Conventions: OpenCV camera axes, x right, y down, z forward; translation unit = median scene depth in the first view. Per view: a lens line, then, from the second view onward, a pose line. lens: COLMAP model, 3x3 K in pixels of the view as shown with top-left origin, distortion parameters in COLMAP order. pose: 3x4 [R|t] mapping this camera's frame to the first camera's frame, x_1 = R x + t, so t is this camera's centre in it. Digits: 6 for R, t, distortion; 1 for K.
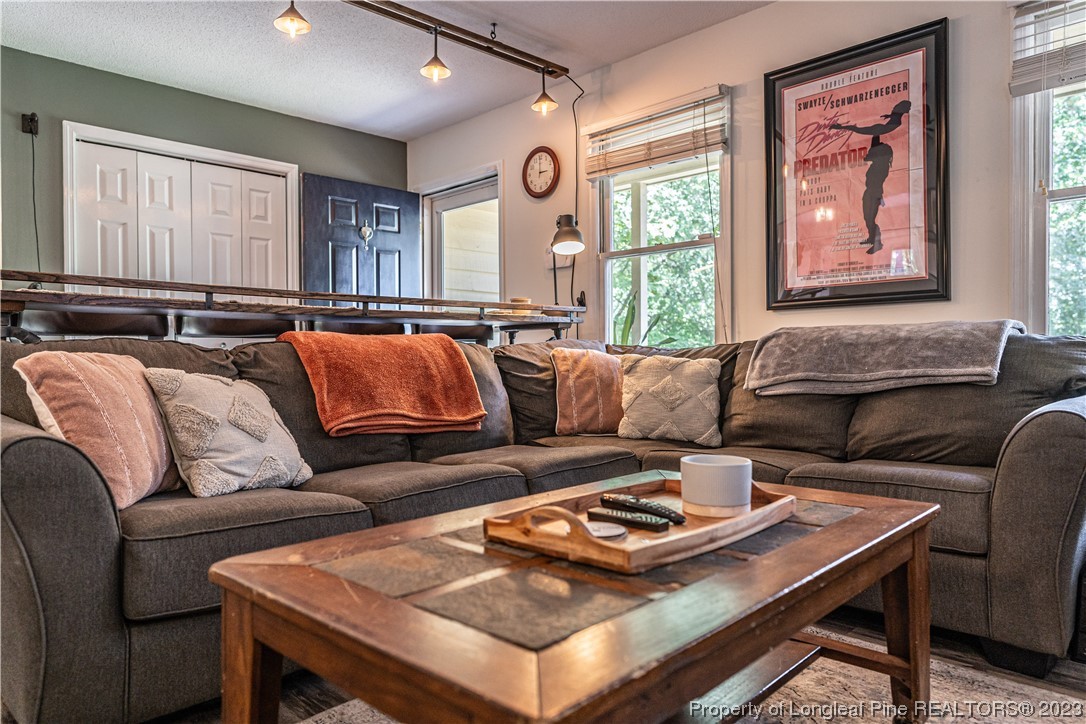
lens RADIAL K [[710.6, 0, 543.0], [0, 710.6, 362.0], [0, 0, 1]] dist [-0.003458, -0.001439]
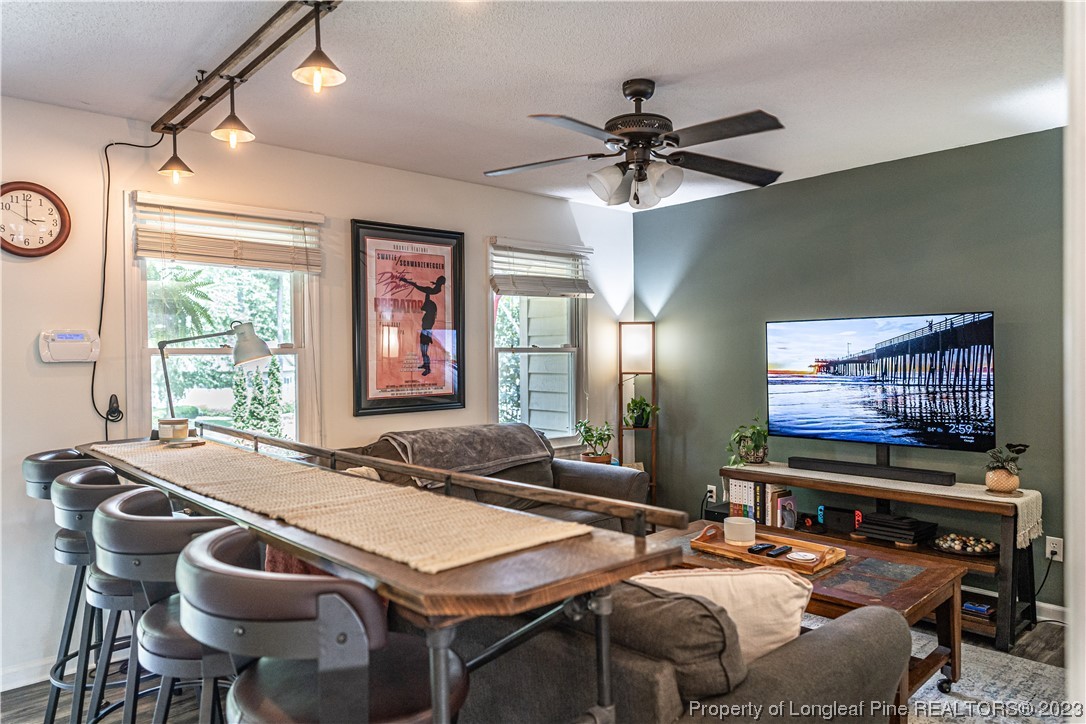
lens RADIAL K [[710.6, 0, 543.0], [0, 710.6, 362.0], [0, 0, 1]] dist [-0.003458, -0.001439]
pose [[0.040870, -0.000346, 0.999164, -0.928503], [0.025564, 0.999673, -0.000700, -0.167676], [-0.998837, 0.025571, 0.040866, 0.683659]]
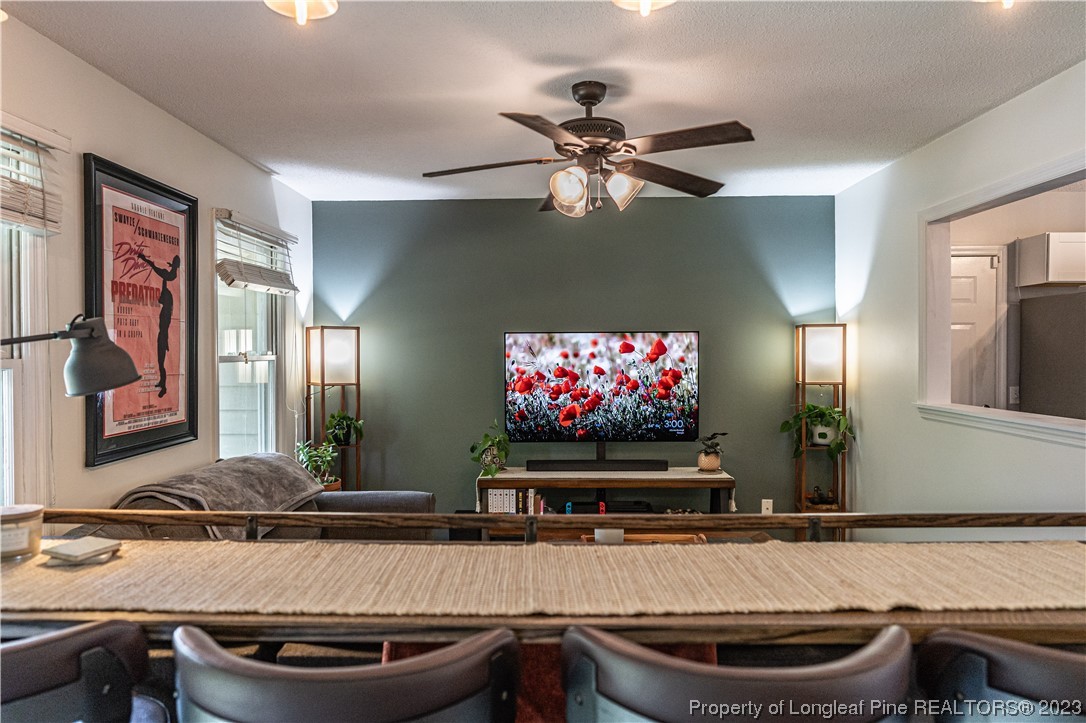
lens RADIAL K [[710.6, 0, 543.0], [0, 710.6, 361.5], [0, 0, 1]] dist [-0.003458, -0.001439]
pose [[-0.696290, 0.002616, 0.717755, -0.598245], [0.021230, 0.999631, 0.016951, -0.201701], [-0.717446, 0.027041, -0.696089, 1.268065]]
